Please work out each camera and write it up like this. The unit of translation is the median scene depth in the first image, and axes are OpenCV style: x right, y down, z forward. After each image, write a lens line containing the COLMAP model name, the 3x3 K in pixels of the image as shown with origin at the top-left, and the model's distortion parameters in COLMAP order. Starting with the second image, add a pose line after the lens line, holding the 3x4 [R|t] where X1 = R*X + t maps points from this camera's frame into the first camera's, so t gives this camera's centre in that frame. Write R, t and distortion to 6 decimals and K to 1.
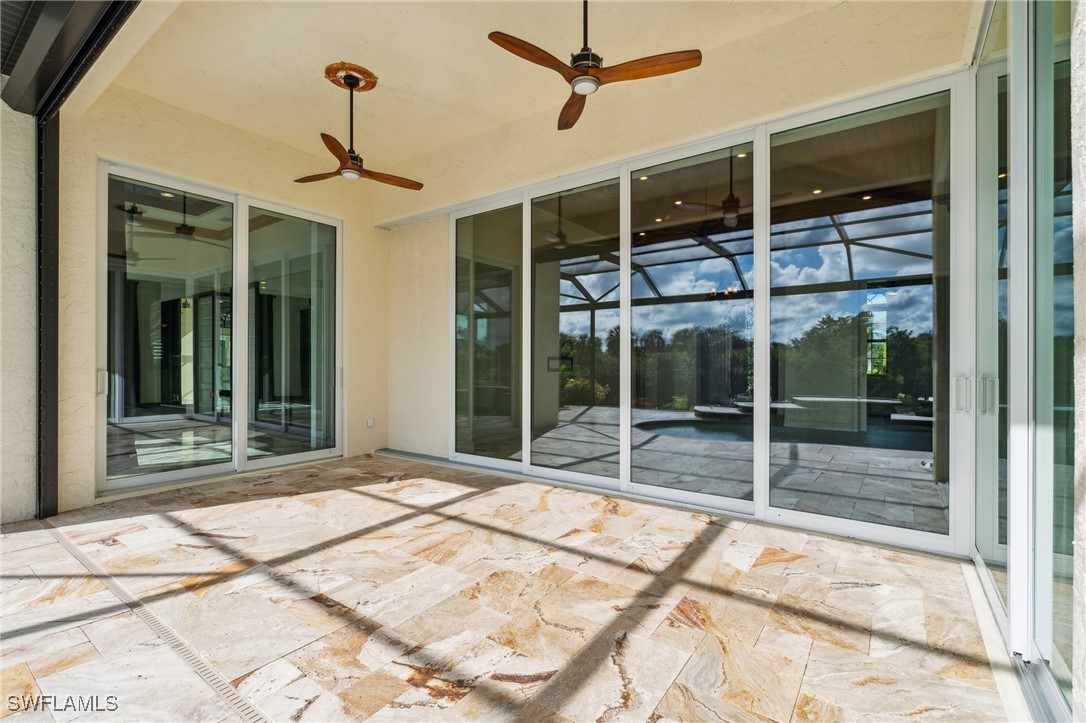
lens RADIAL K [[495.2, 0, 541.9], [0, 495.2, 360.8], [0, 0, 1]] dist [-0.000398, 0.001932]
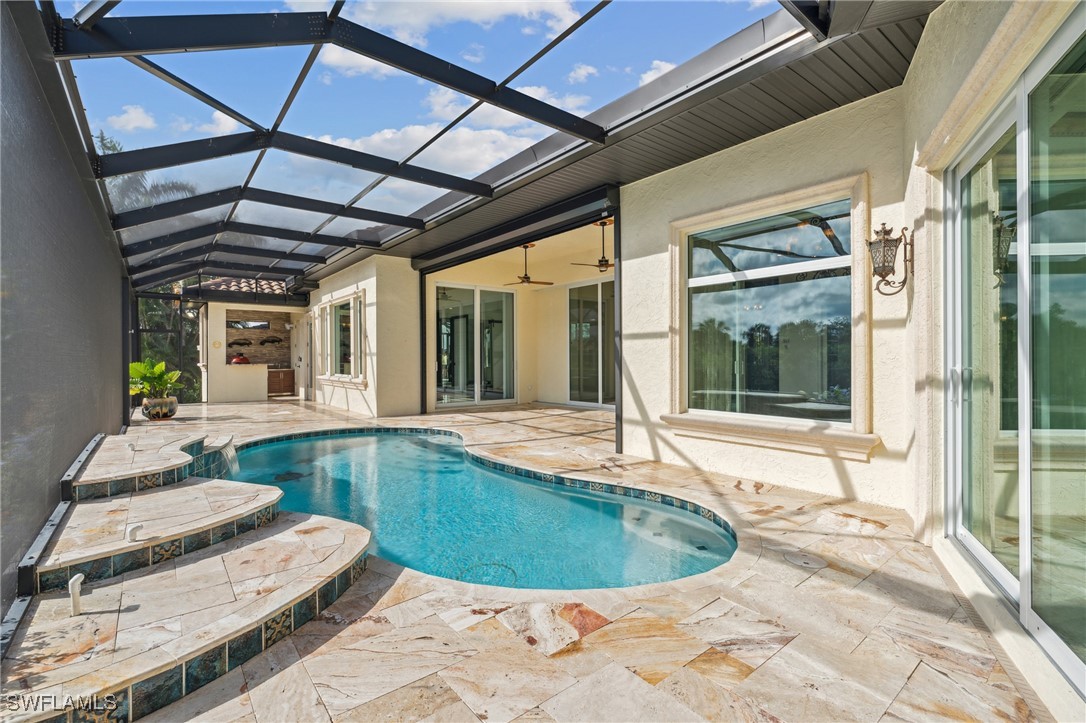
lens RADIAL K [[495.2, 0, 539.7], [0, 495.2, 359.4], [0, 0, 1]] dist [-0.000398, 0.001932]
pose [[0.964304, -0.006084, -0.264728, 0.253446], [0.007349, 0.999966, 0.003788, 0.001949], [0.264696, -0.005598, 0.964316, -1.028948]]
